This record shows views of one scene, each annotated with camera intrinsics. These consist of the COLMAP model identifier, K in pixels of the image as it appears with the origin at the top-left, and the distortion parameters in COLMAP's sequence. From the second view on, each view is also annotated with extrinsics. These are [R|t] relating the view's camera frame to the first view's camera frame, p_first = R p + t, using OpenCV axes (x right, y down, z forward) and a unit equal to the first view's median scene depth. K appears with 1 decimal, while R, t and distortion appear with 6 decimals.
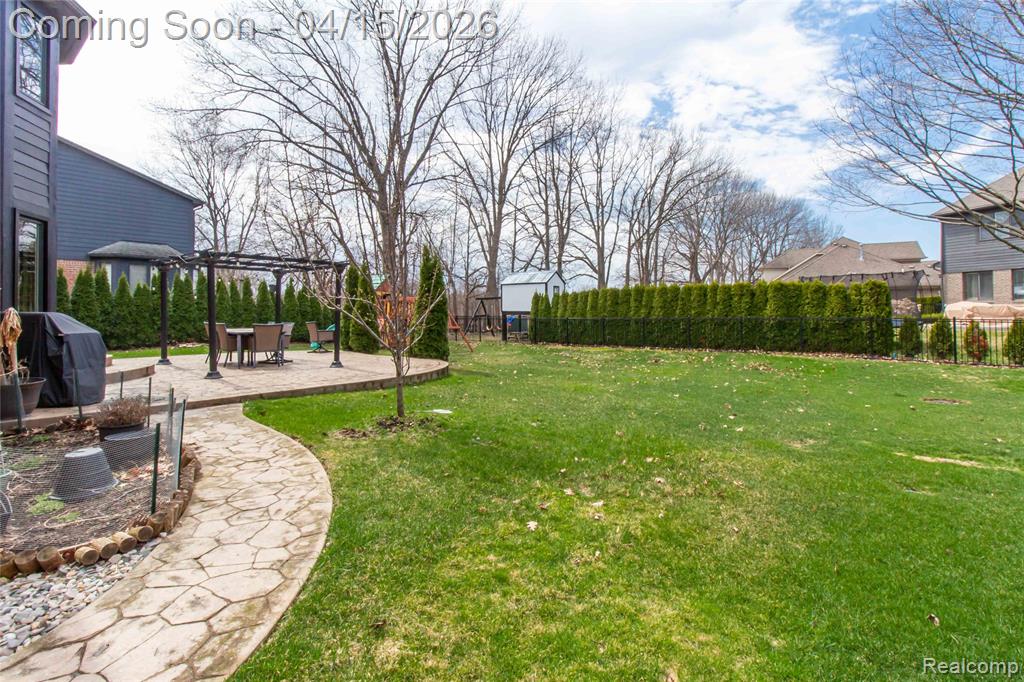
lens RADIAL K [[490.4, 0, 515.6], [0, 490.4, 308.3], [0, 0, 1]] dist [-0.001043, -0.000657]
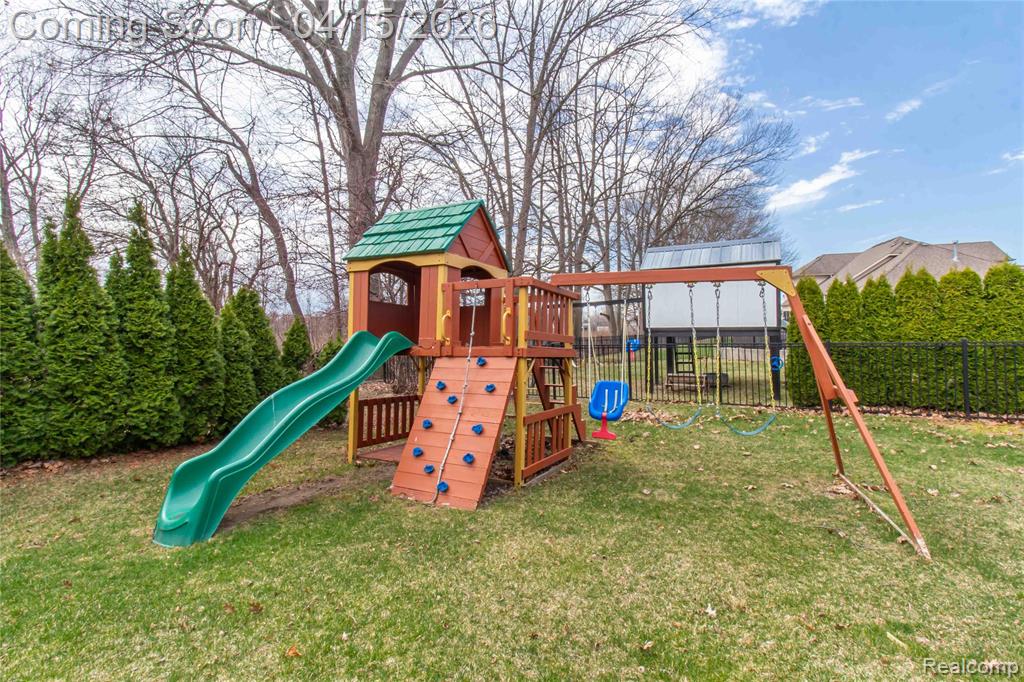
lens RADIAL K [[493.9, 0, 512.0], [0, 493.9, 341.0], [0, 0, 1]] dist [-0.001295, -0.000446]
pose [[0.986685, -0.010343, 0.162314, -0.321184], [0.008545, 0.999894, 0.011771, 0.010639], [-0.162419, -0.010228, 0.986669, 0.823496]]
